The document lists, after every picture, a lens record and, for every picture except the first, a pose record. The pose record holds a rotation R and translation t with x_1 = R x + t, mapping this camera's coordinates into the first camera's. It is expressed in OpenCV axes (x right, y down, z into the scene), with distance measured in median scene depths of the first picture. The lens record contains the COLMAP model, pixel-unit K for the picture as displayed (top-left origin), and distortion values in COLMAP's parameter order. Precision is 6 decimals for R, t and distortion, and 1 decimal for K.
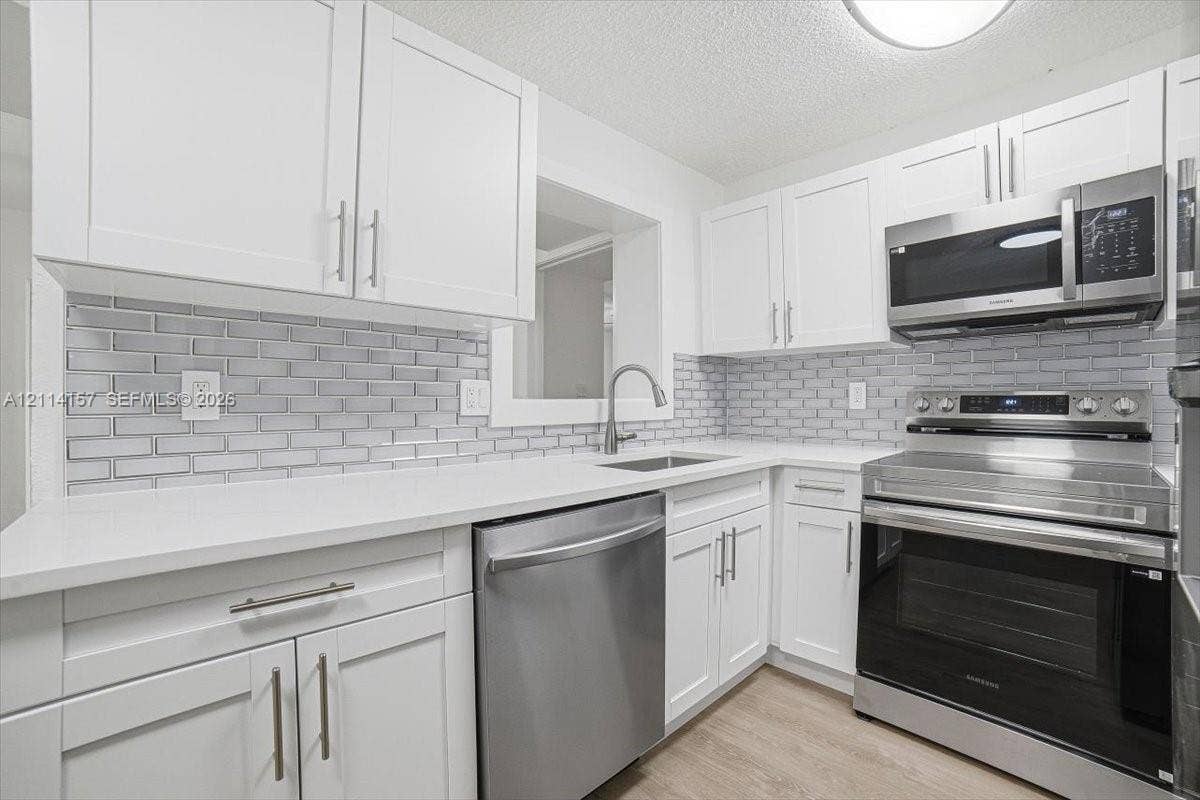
lens RADIAL K [[517.2, 0, 601.1], [0, 517.2, 397.0], [0, 0, 1]] dist [-0.028813, 0.006759]
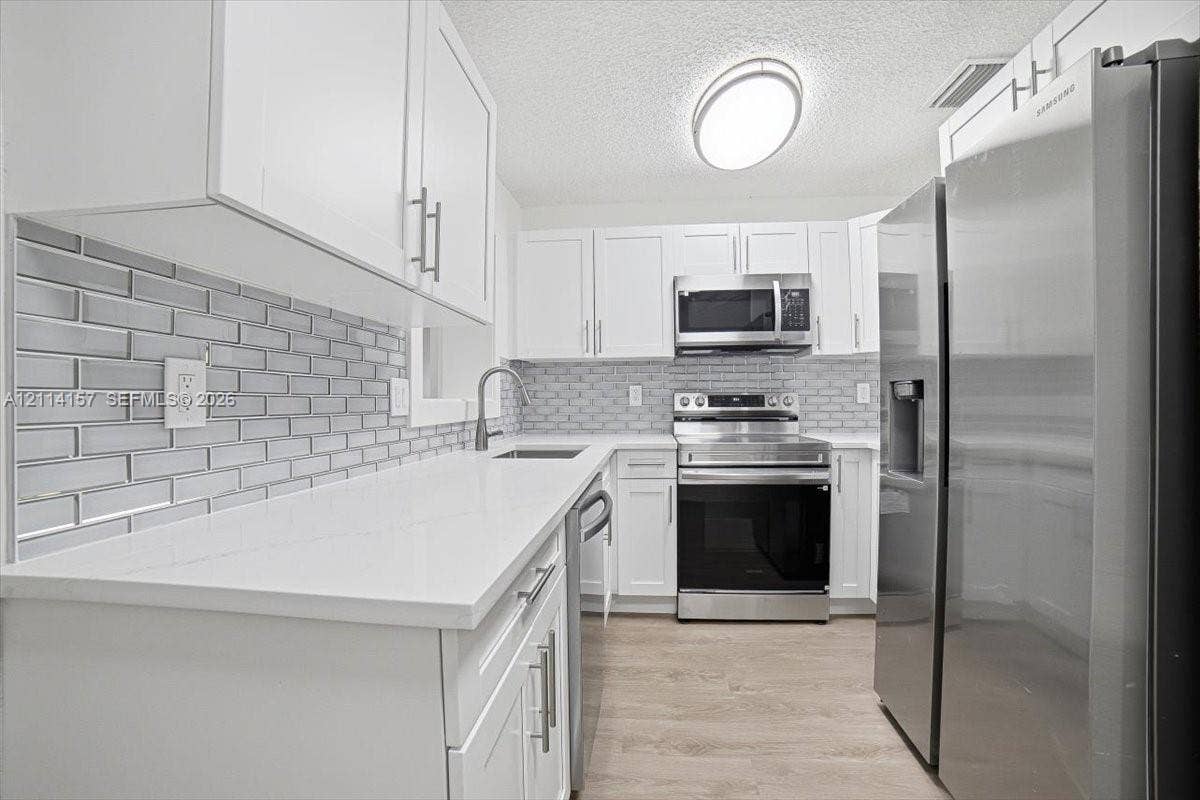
lens RADIAL K [[517.2, 0, 621.4], [0, 517.2, 395.6], [0, 0, 1]] dist [-0.028813, 0.006759]
pose [[0.746248, 0.001220, 0.665667, -0.540125], [0.000863, 0.999996, -0.002800, 0.002156], [-0.665667, 0.002664, 0.746244, 0.037523]]
